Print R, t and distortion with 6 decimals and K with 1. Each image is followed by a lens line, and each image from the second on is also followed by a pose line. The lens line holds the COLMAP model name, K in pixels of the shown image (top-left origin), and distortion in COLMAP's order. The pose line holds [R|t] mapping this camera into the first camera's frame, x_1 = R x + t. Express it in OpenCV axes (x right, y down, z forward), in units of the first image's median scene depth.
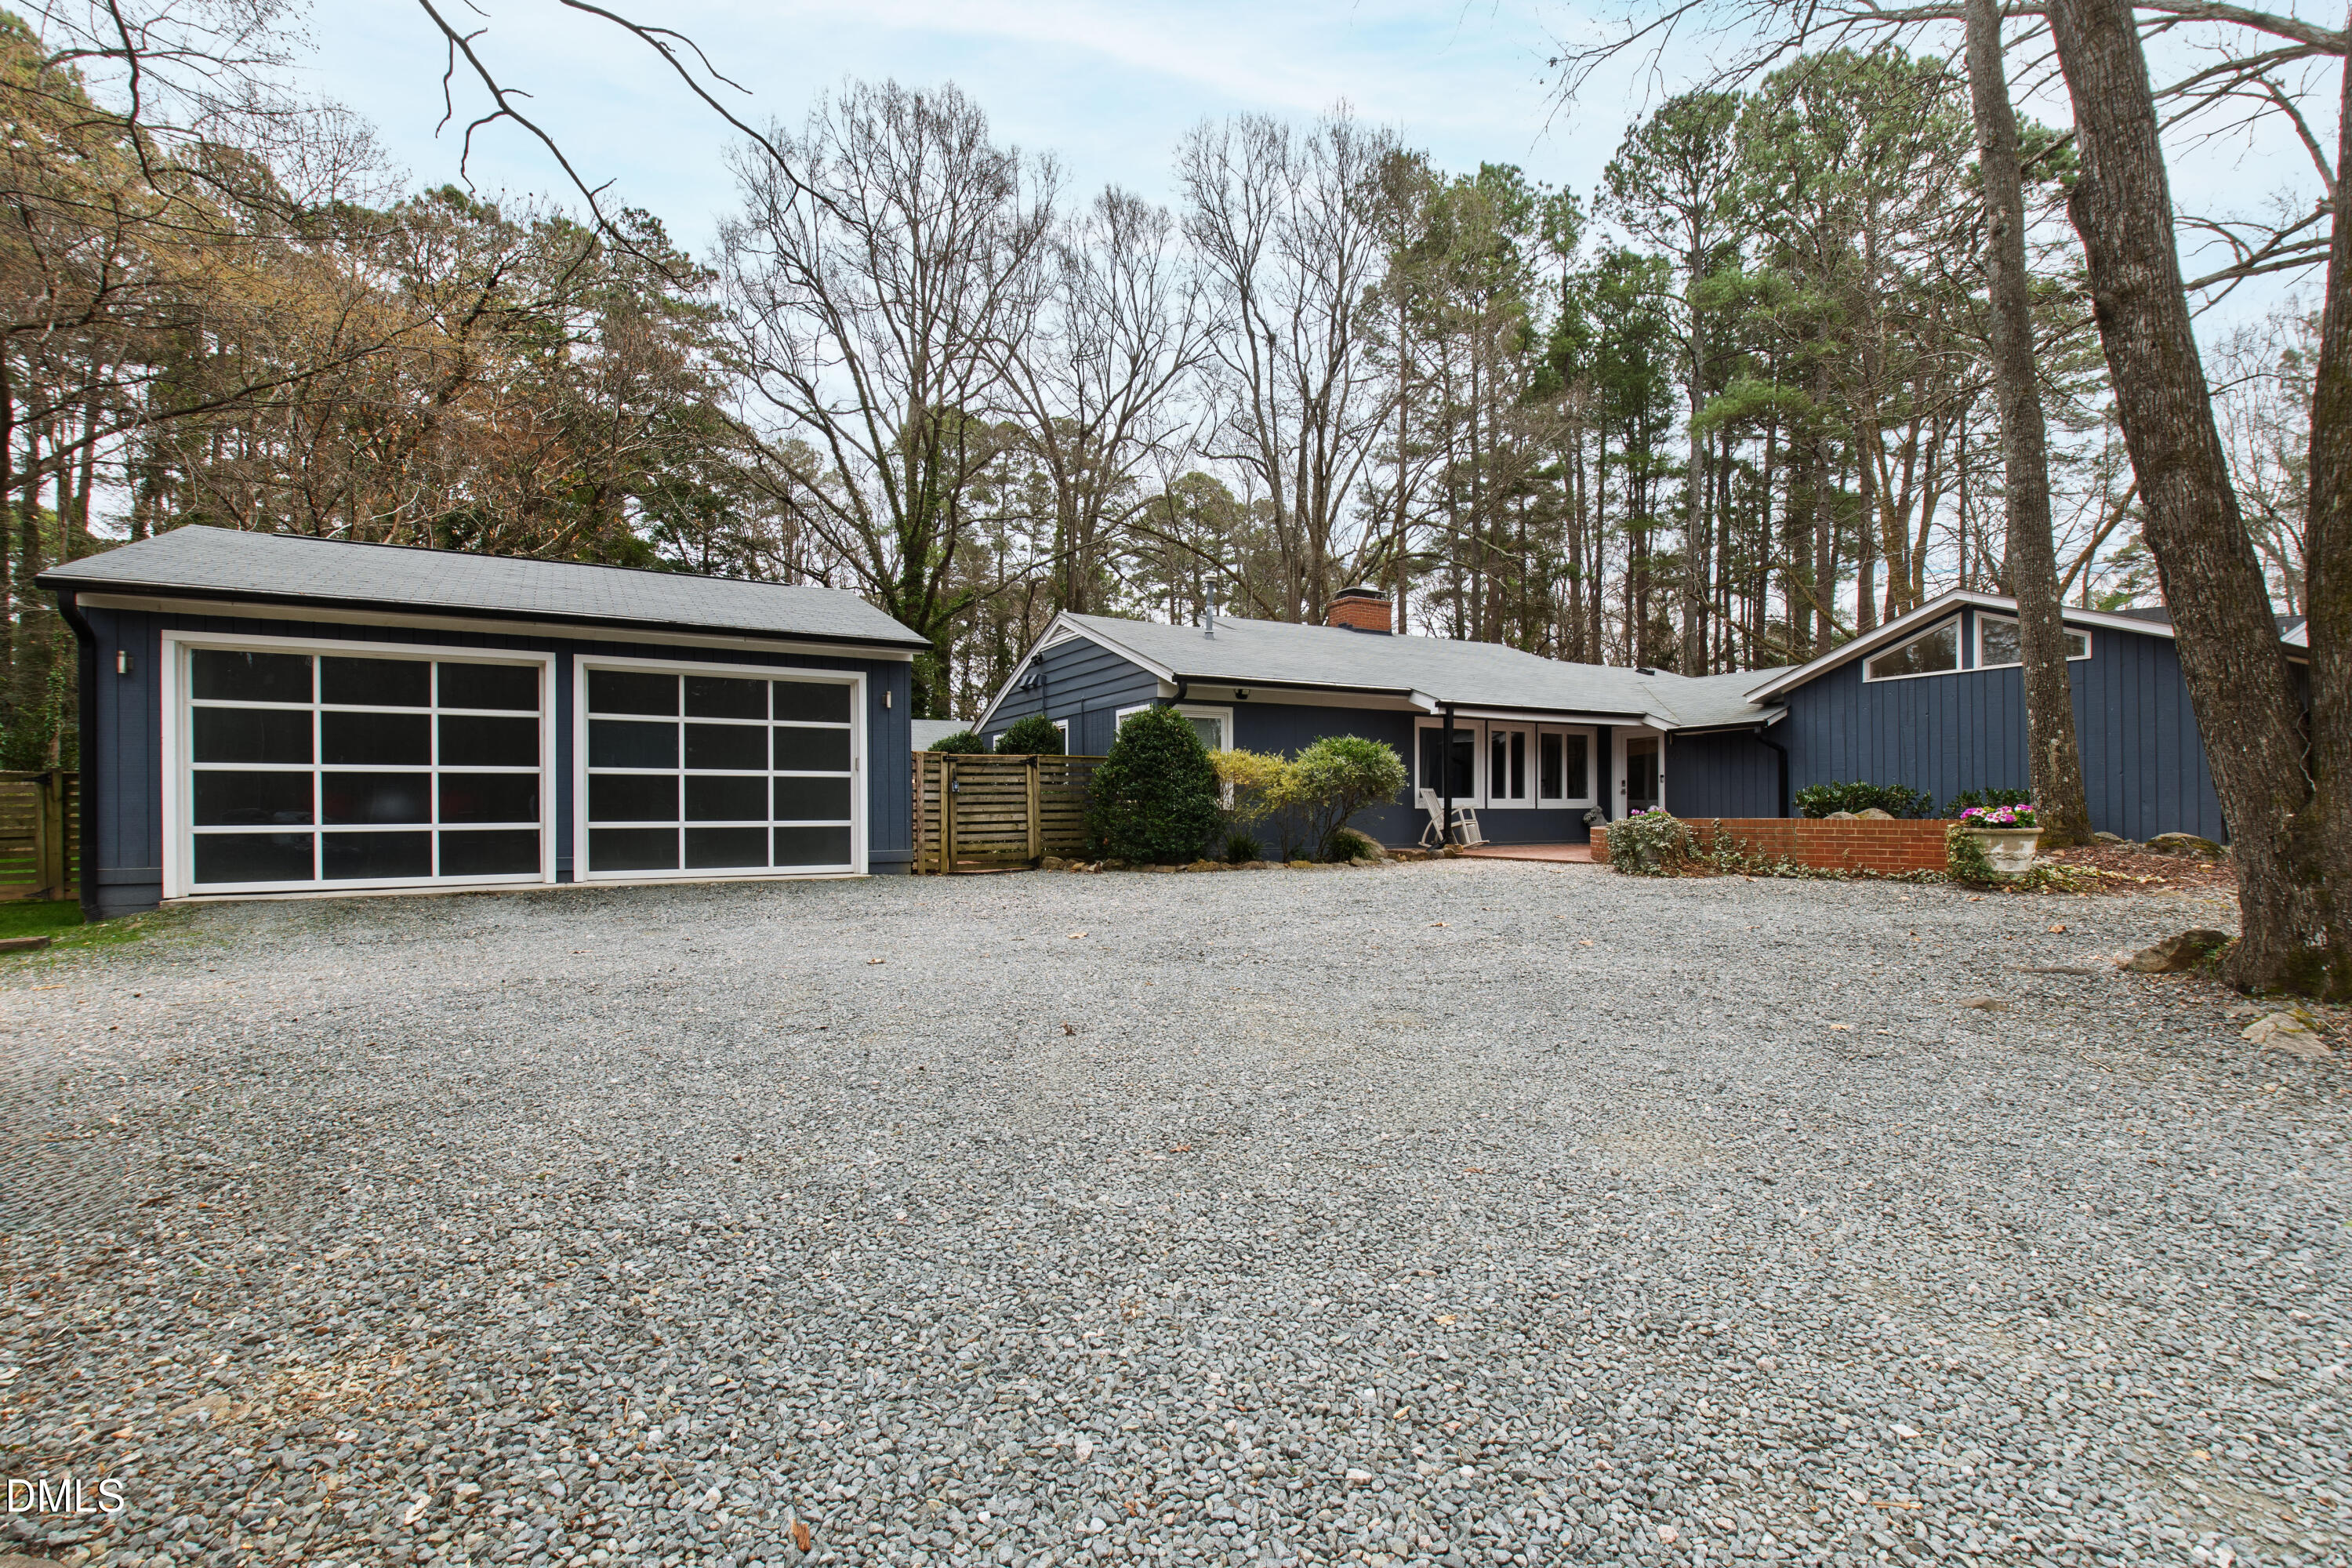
lens RADIAL K [[1038.4, 0, 1182.0], [0, 1038.4, 797.3], [0, 0, 1]] dist [-0.002043, -0.000536]
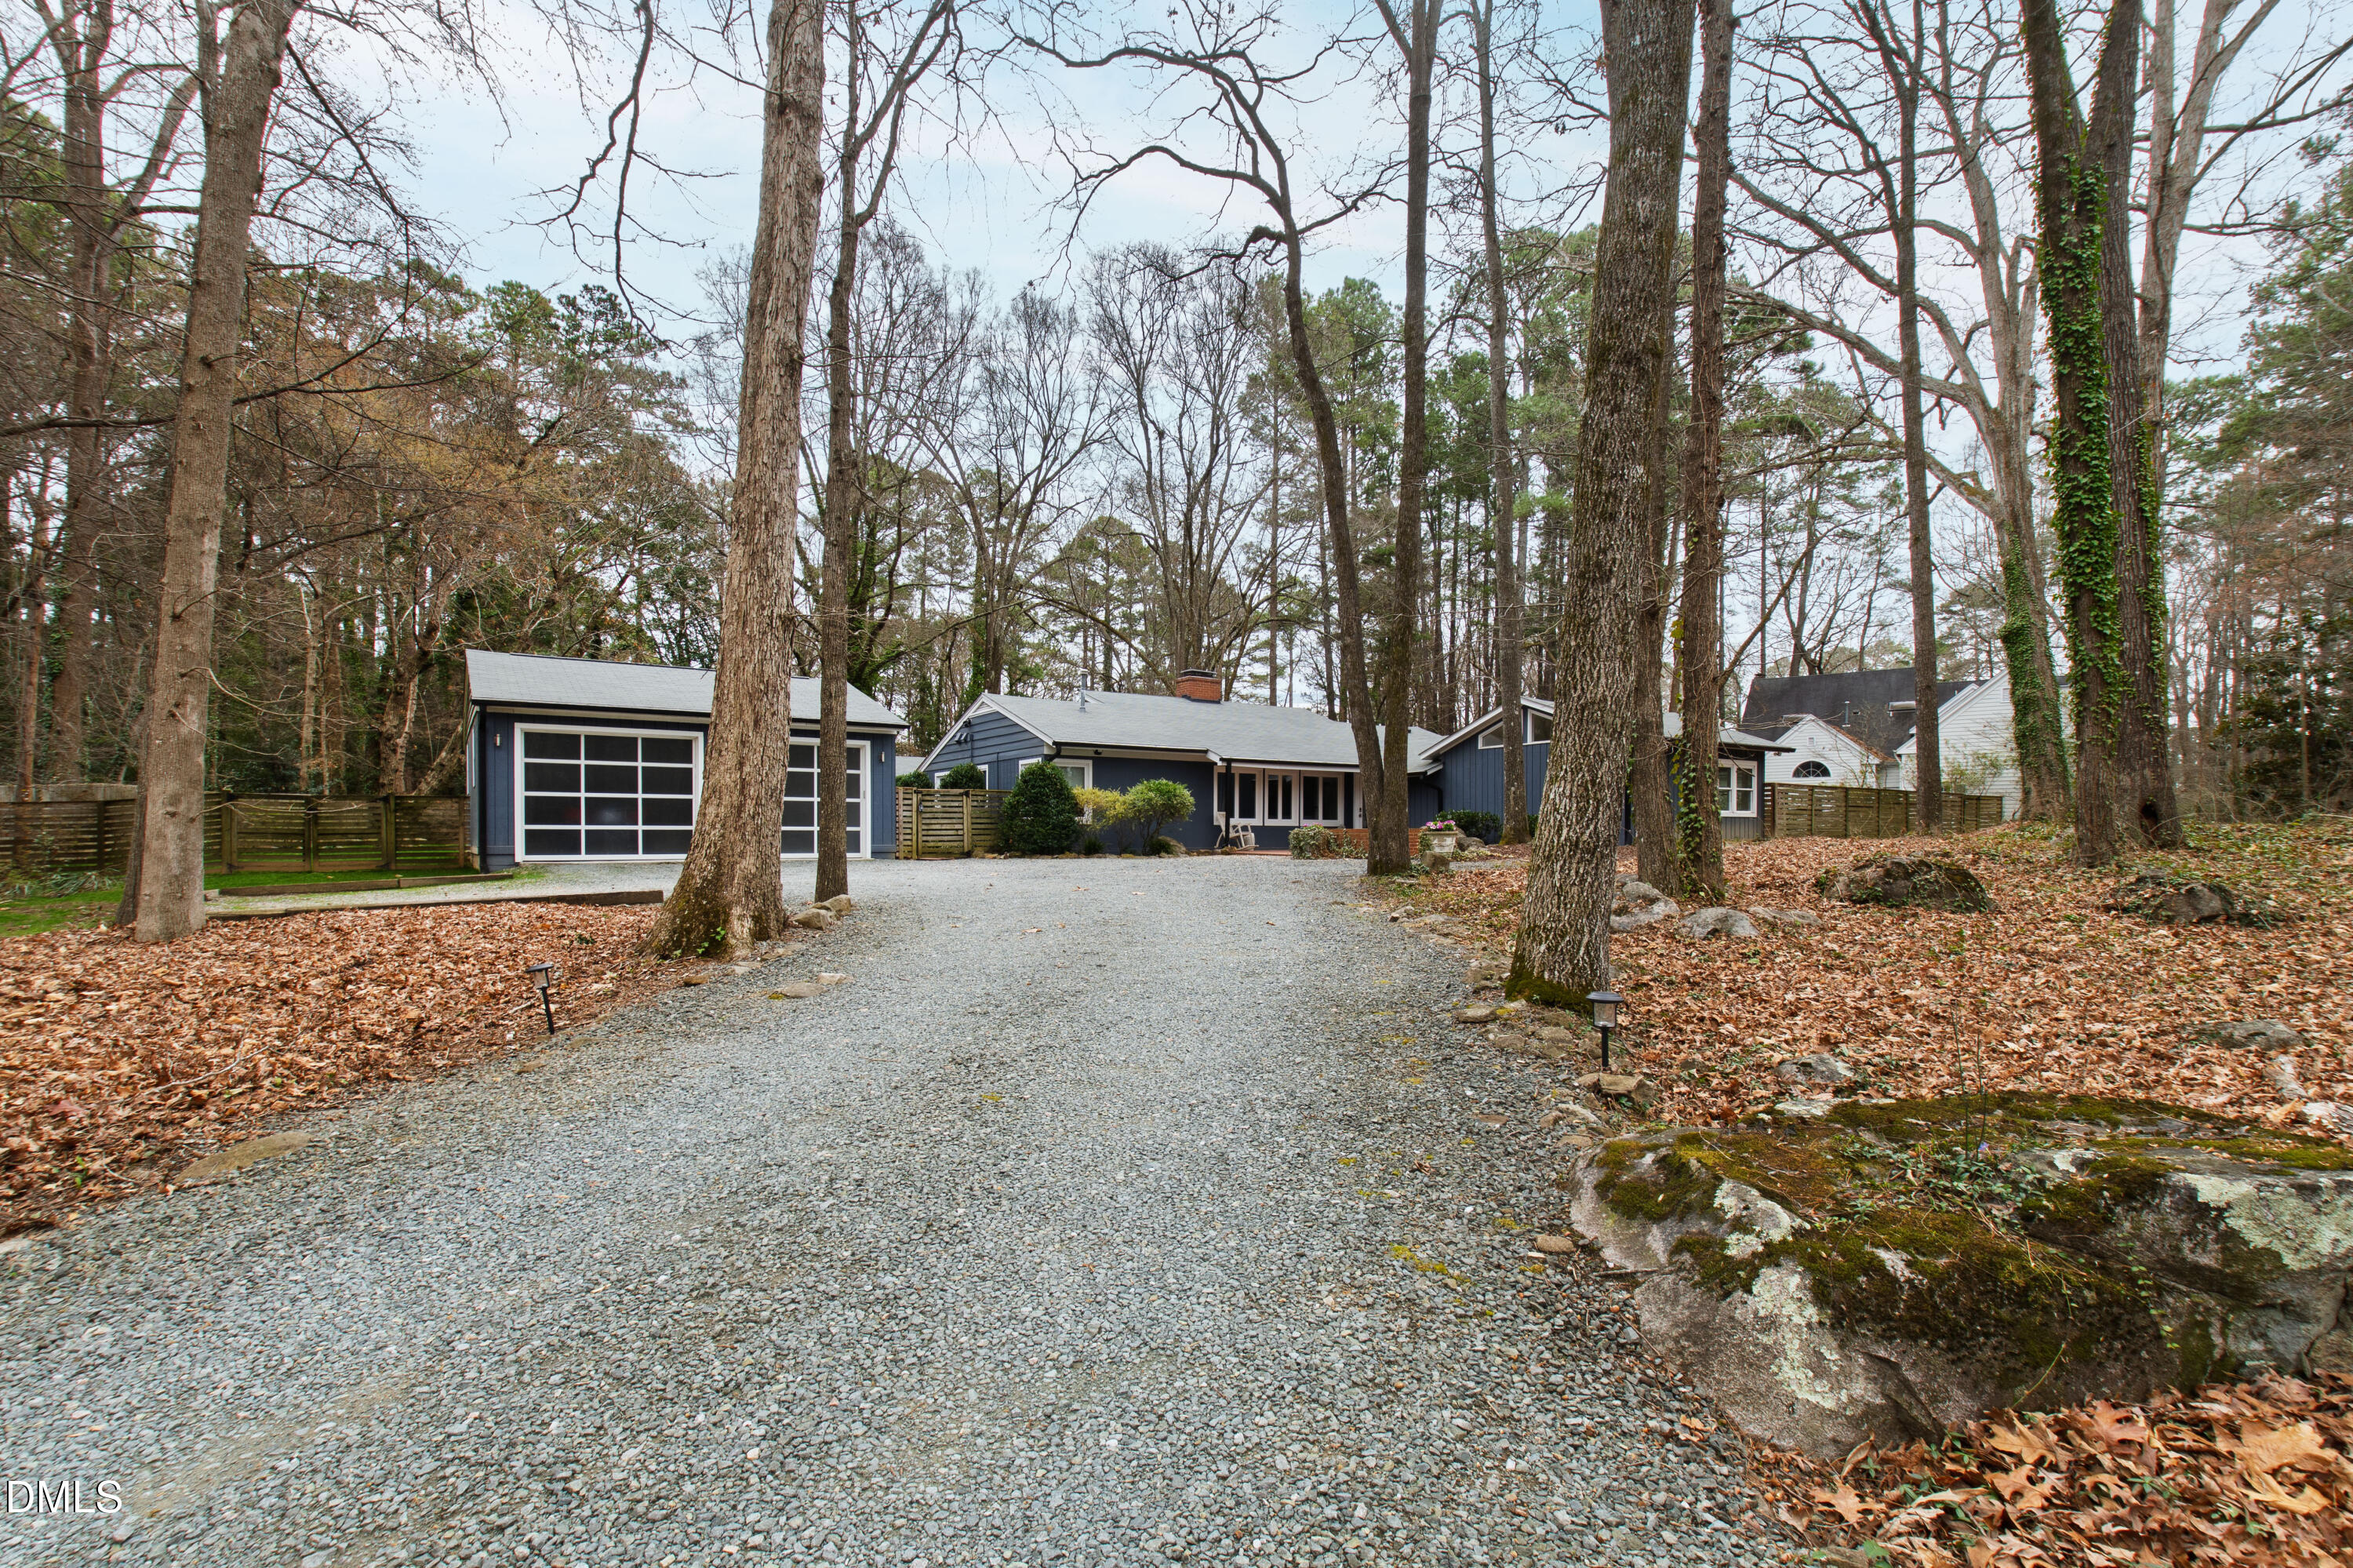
lens RADIAL K [[1026.0, 0, 1148.0], [0, 1026.0, 821.8], [0, 0, 1]] dist [-0.001121, -0.000164]
pose [[0.998725, 0.006959, 0.050000, 0.057268], [-0.006889, 0.999975, -0.001578, 0.010487], [-0.050010, 0.001231, 0.998748, -0.585571]]
